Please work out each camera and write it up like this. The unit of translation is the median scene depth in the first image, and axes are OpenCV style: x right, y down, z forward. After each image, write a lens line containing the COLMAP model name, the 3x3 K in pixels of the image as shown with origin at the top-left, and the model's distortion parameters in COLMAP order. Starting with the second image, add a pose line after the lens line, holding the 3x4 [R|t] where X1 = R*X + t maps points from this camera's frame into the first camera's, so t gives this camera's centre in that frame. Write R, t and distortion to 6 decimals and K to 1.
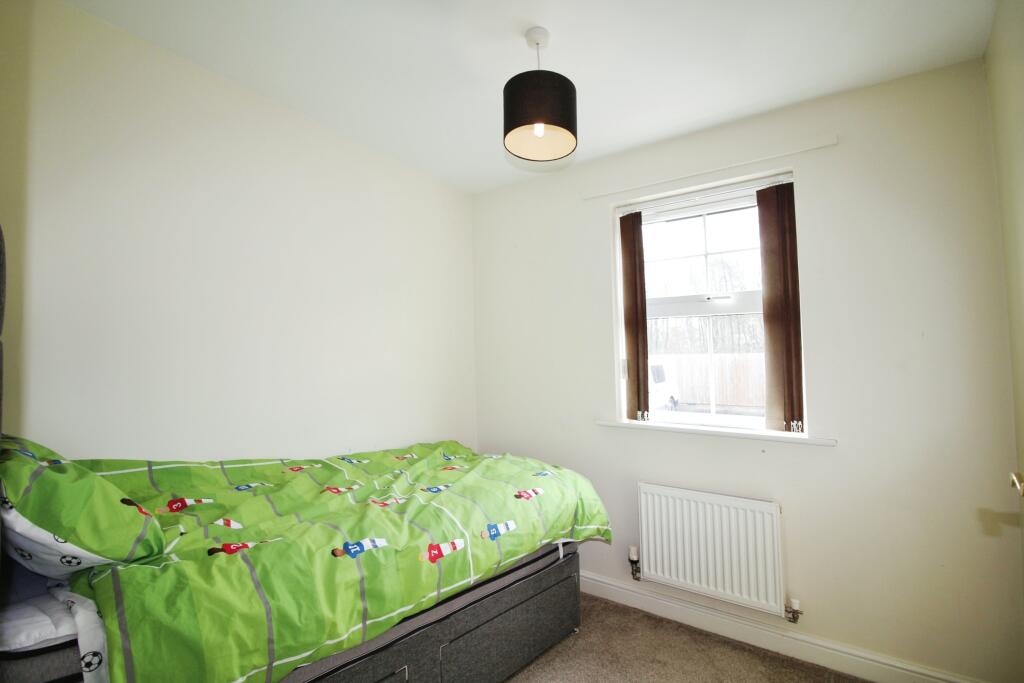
lens RADIAL K [[491.5, 0, 513.5], [0, 491.5, 350.4], [0, 0, 1]] dist [-0.001267, -0.013451]
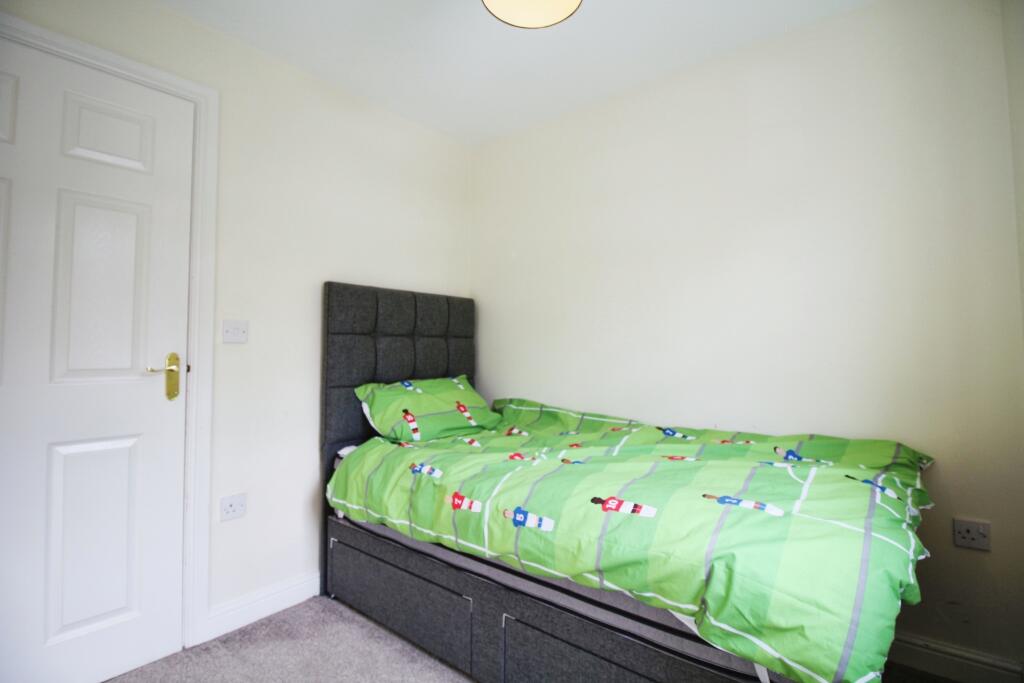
lens RADIAL K [[491.5, 0, 513.5], [0, 491.5, 350.4], [0, 0, 1]] dist [-0.001267, -0.013451]
pose [[-0.041744, -0.033354, -0.998571, 0.794949], [0.074323, 0.996570, -0.036394, 0.118658], [0.996360, -0.075736, -0.039122, 1.045215]]
